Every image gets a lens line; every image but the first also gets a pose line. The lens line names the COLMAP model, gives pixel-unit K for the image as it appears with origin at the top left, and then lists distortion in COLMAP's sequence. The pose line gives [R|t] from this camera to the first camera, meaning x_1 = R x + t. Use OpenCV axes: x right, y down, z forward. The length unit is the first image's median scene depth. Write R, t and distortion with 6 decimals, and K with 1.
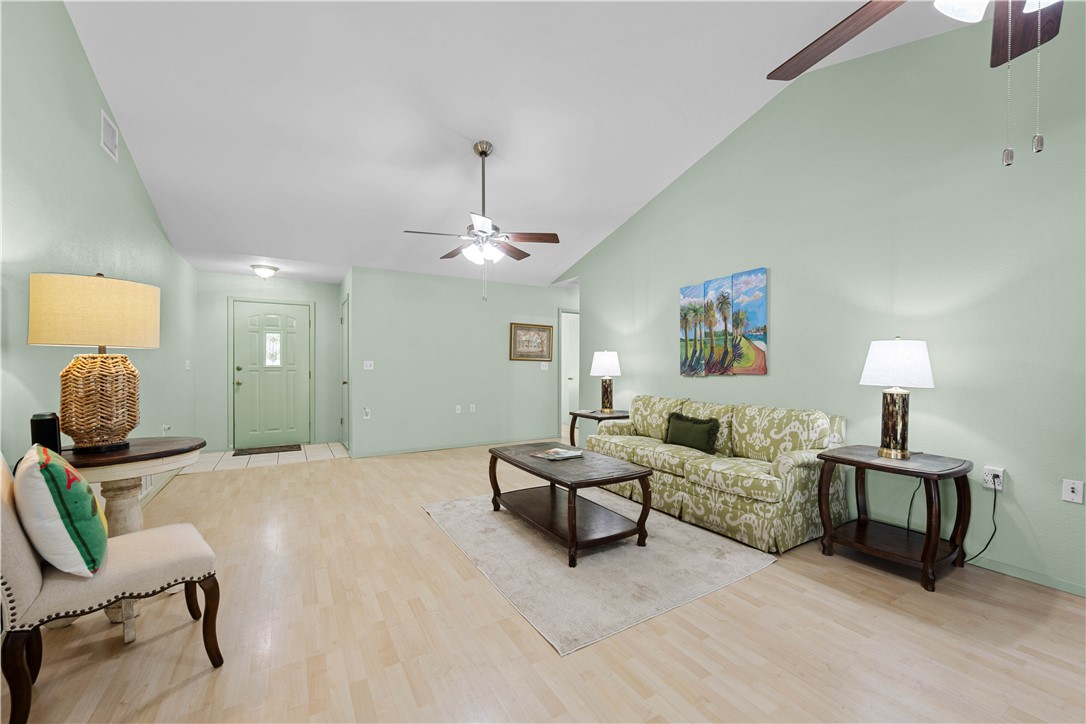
lens RADIAL K [[429.3, 0, 550.7], [0, 429.3, 366.0], [0, 0, 1]] dist [-0.003191, 0.001594]
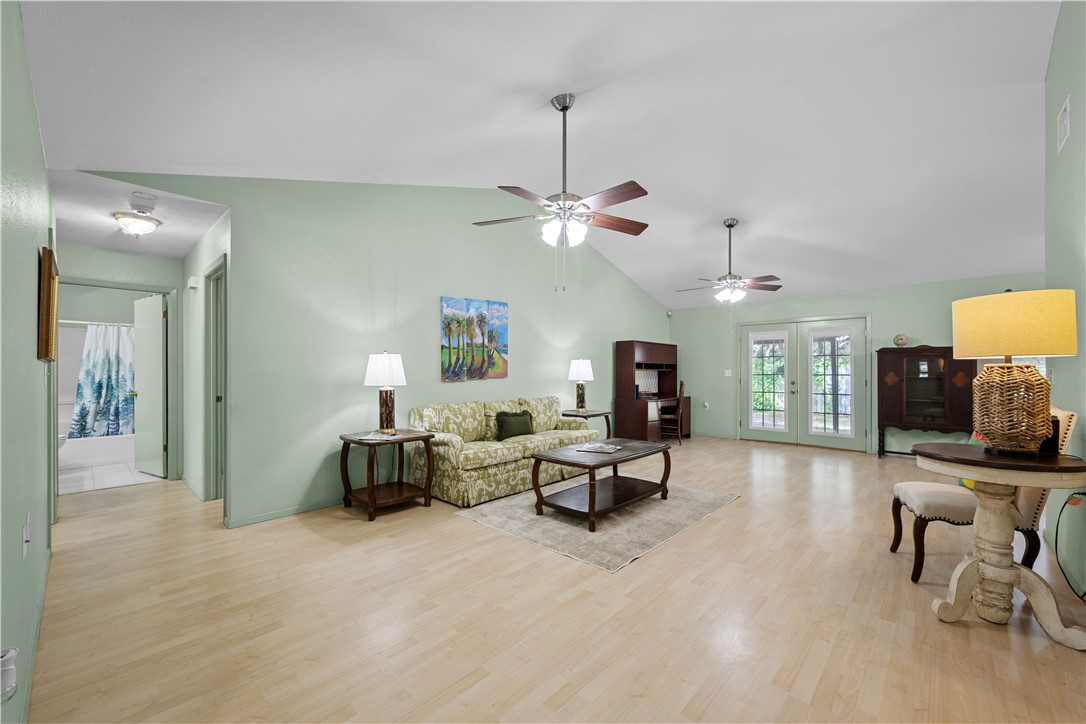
lens RADIAL K [[429.3, 0, 548.9], [0, 429.3, 370.3], [0, 0, 1]] dist [-0.003191, 0.001594]
pose [[-0.273221, -0.002400, 0.961948, -0.861342], [0.001988, 0.999993, 0.003060, -0.007972], [-0.961949, 0.002748, -0.273214, 1.173366]]
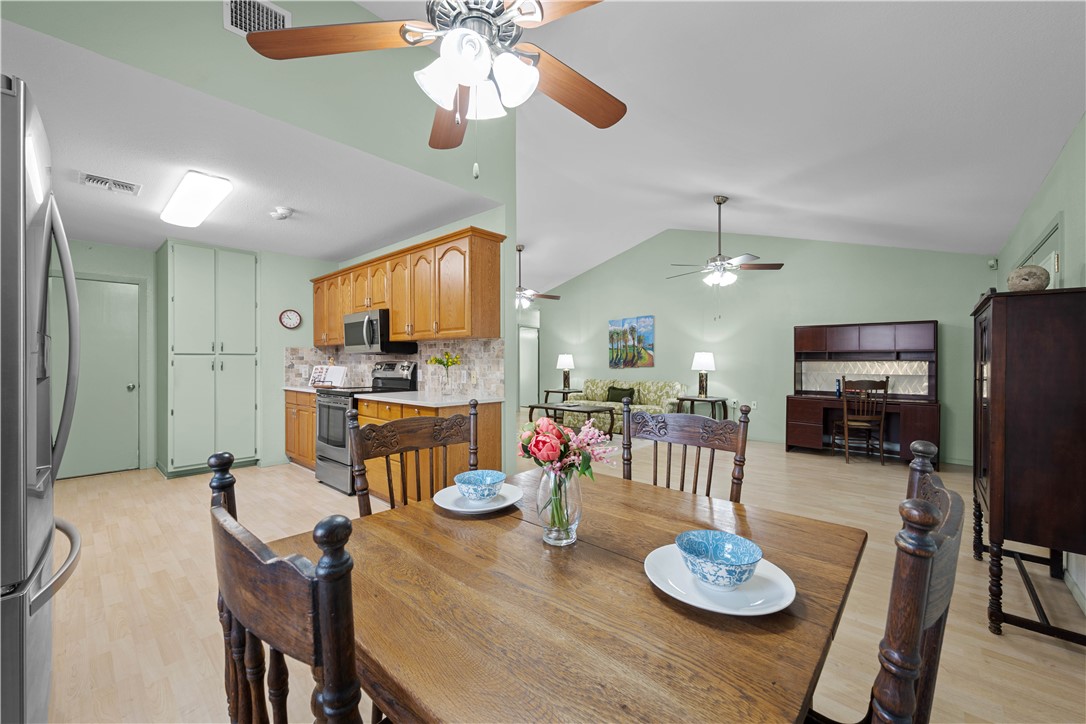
lens RADIAL K [[429.3, 0, 545.7], [0, 429.3, 361.1], [0, 0, 1]] dist [-0.003191, 0.001594]
pose [[0.958625, -0.000857, 0.284671, -0.553158], [0.002982, 0.999971, -0.007032, 0.005363], [-0.284657, 0.007590, 0.958599, -0.792756]]
